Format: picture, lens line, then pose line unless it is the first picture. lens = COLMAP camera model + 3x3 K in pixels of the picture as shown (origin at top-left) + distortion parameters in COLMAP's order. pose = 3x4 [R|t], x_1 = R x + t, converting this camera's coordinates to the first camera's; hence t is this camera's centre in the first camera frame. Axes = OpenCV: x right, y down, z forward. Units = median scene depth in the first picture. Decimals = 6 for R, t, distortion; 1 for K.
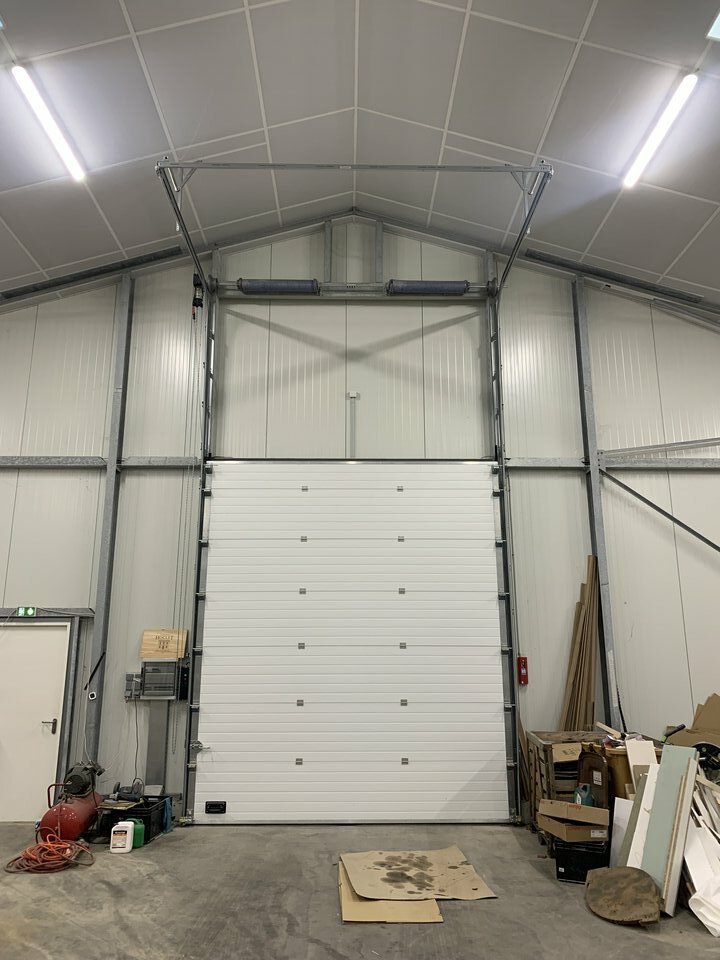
lens RADIAL K [[724.1, 0, 369.7], [0, 724.1, 480.5], [0, 0, 1]] dist [-0.026936, -0.036839]
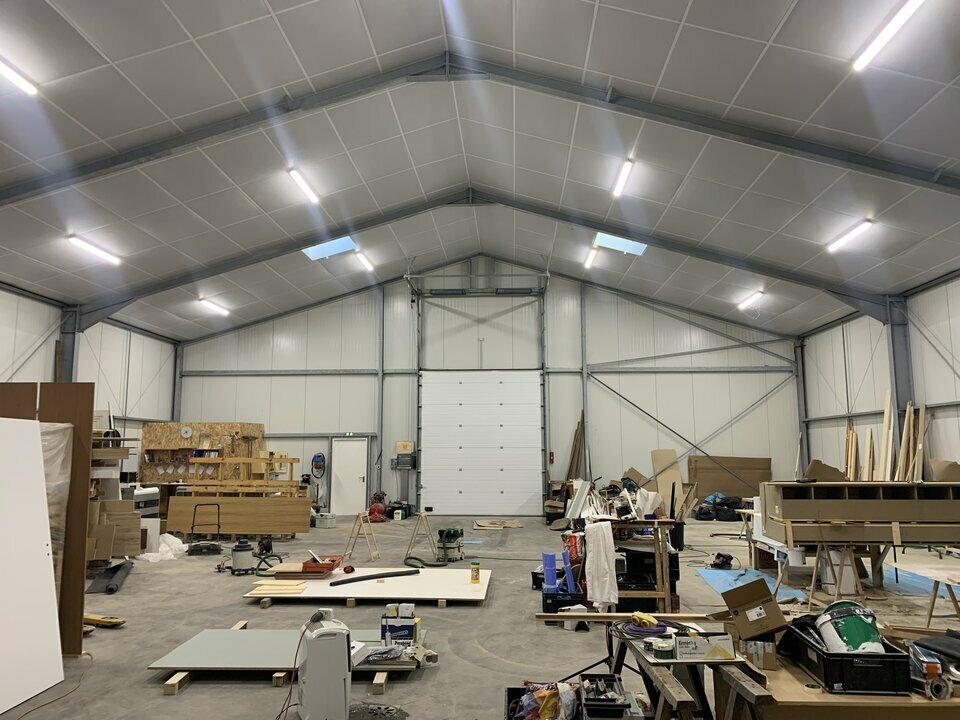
lens RADIAL K [[724.1, 0, 476.6], [0, 724.1, 360.5], [0, 0, 1]] dist [-0.026936, -0.036839]
pose [[0.997510, -0.007738, -0.070105, 0.131330], [0.015463, 0.993774, 0.110337, -0.328239], [0.068815, -0.111146, 0.991419, -1.373193]]
